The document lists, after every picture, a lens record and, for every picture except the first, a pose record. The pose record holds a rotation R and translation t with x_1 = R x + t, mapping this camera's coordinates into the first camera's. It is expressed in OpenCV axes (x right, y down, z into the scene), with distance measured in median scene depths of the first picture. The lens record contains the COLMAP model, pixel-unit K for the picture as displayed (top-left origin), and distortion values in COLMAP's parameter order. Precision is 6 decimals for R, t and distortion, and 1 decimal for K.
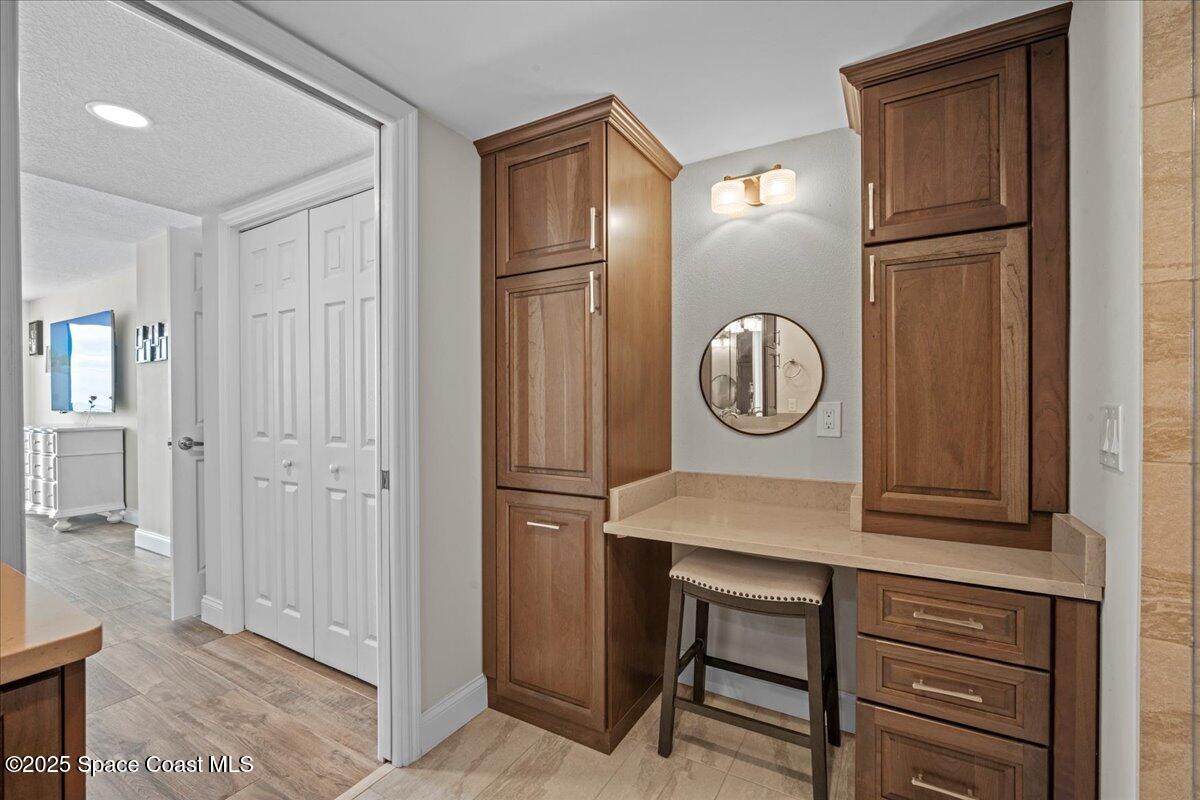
lens RADIAL K [[520.3, 0, 597.6], [0, 520.3, 400.9], [0, 0, 1]] dist [0.000529, 0.001473]
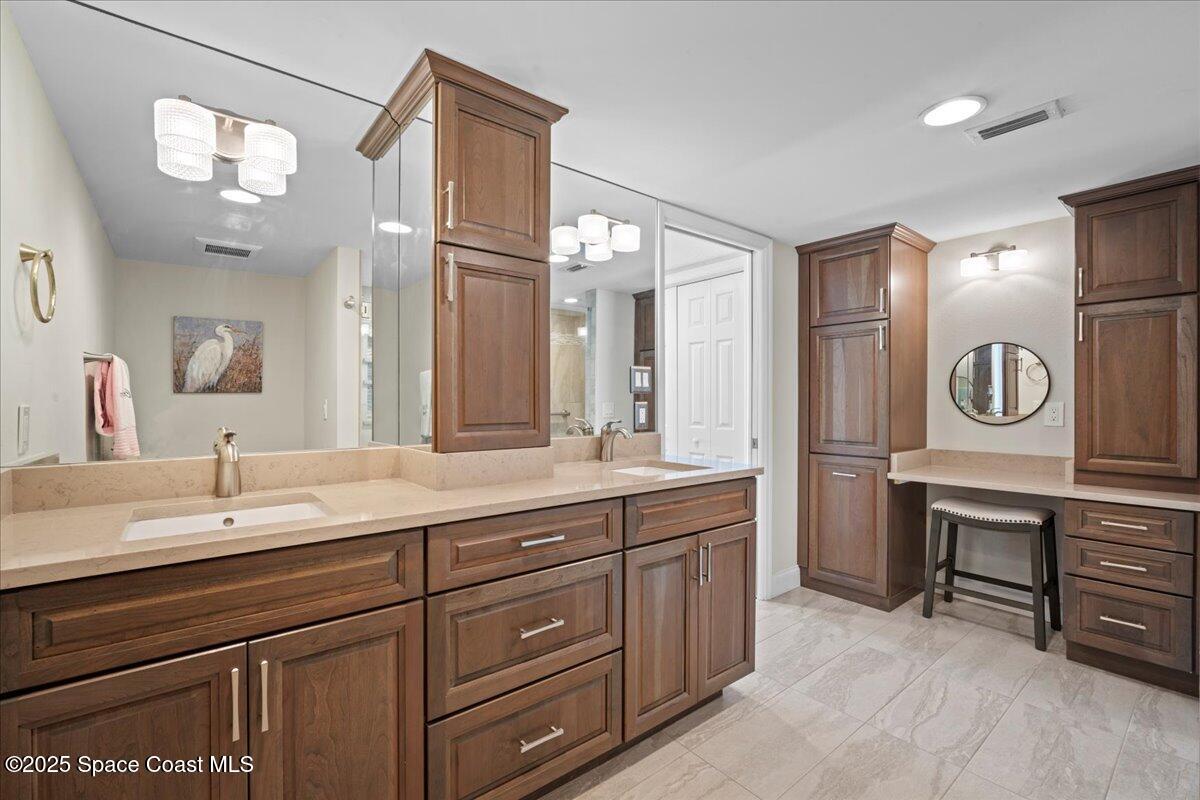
lens RADIAL K [[520.3, 0, 604.3], [0, 520.3, 402.1], [0, 0, 1]] dist [0.000529, 0.001473]
pose [[0.939935, 0.004732, -0.341322, -0.269703], [-0.004229, 0.999989, 0.002218, 0.002946], [0.341329, -0.000642, 0.939944, -0.886970]]
